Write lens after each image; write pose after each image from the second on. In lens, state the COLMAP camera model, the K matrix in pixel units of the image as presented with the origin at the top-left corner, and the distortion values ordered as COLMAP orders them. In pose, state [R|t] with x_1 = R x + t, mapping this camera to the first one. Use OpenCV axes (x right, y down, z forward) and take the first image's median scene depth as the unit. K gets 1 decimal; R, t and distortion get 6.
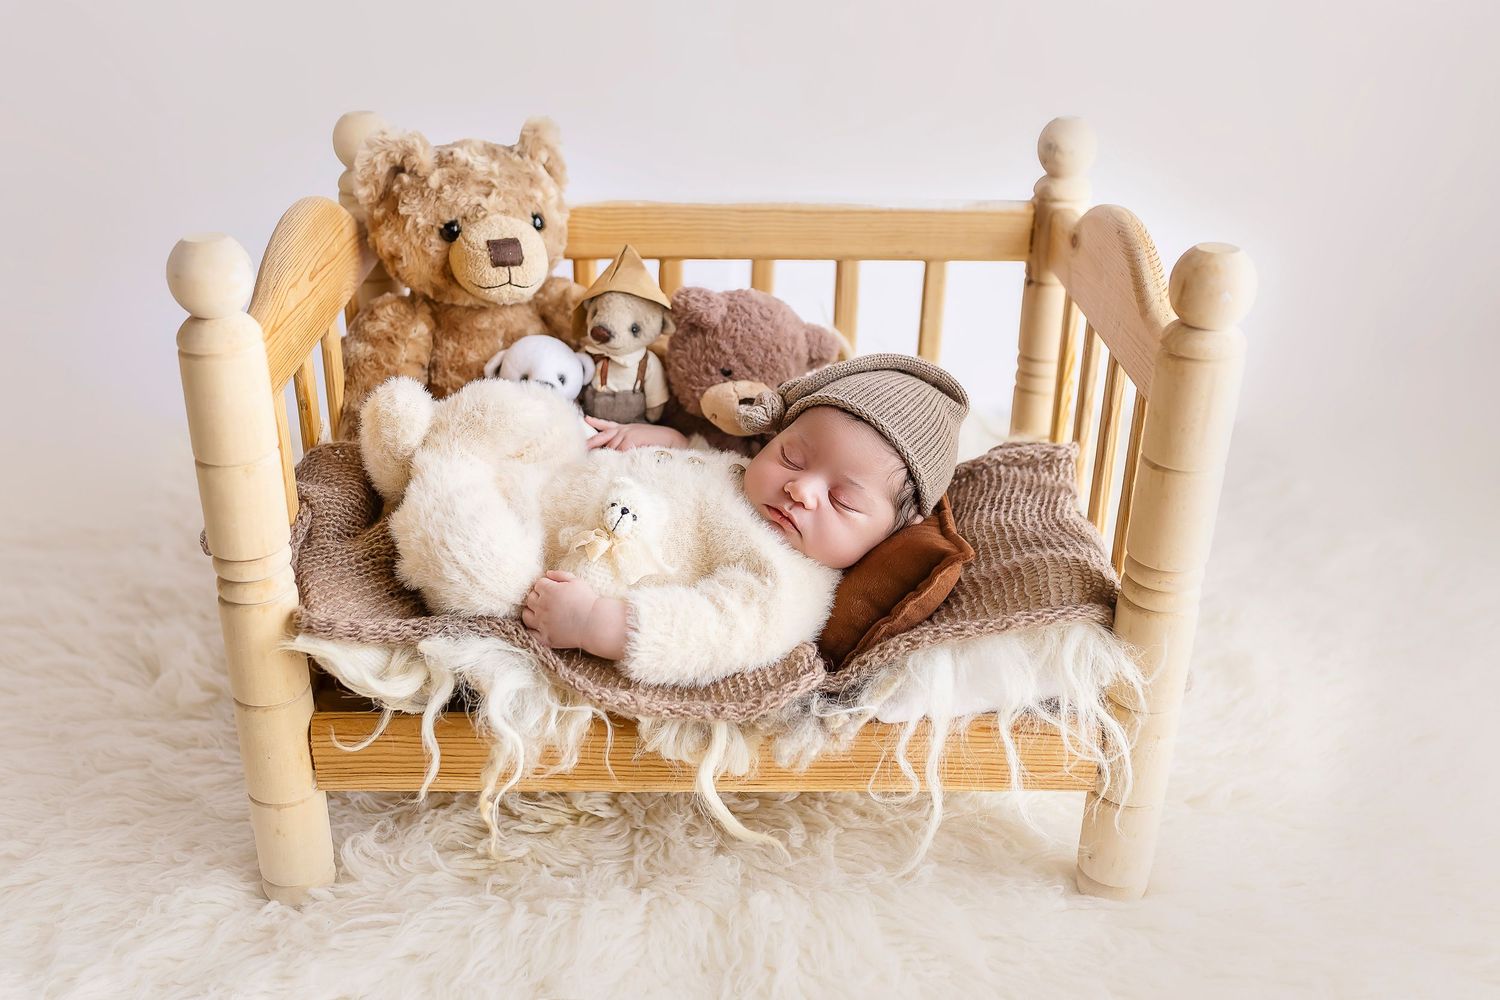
lens RADIAL K [[1421.5, 0, 750.7], [0, 1421.5, 458.6], [0, 0, 1]] dist [-0.007875, -0.004991]
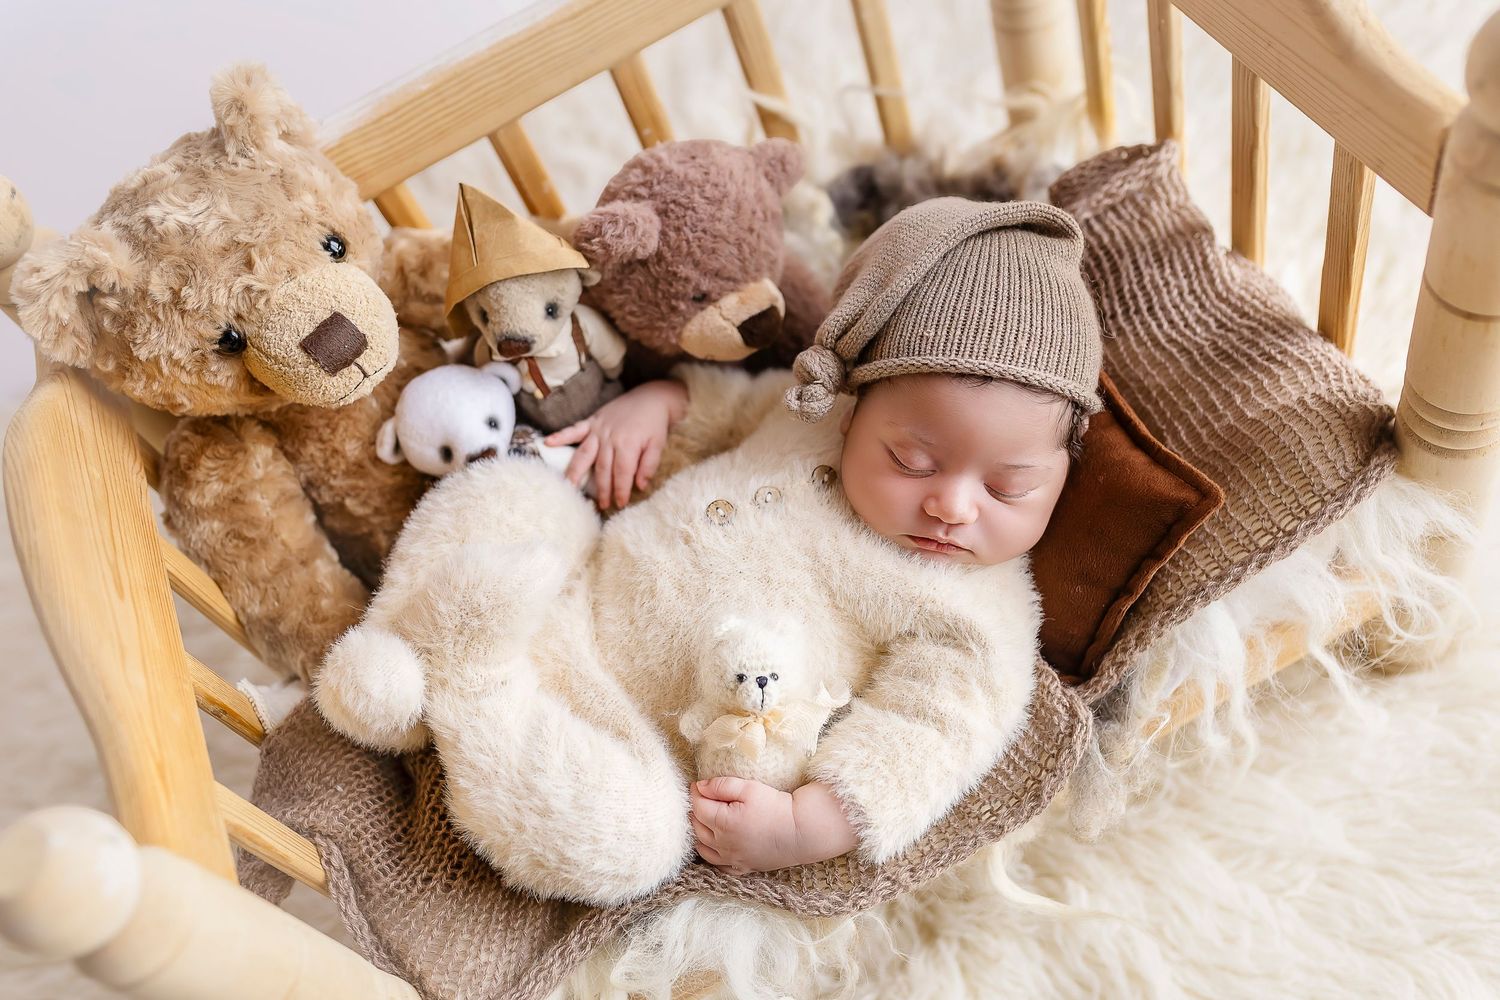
lens RADIAL K [[1421.5, 0, 750.7], [0, 1421.5, 458.6], [0, 0, 1]] dist [-0.007875, -0.004991]
pose [[0.877043, -0.480141, 0.016131, -0.044772], [0.416299, 0.776328, 0.473297, -0.322046], [-0.239772, -0.408386, 0.880755, 0.373434]]
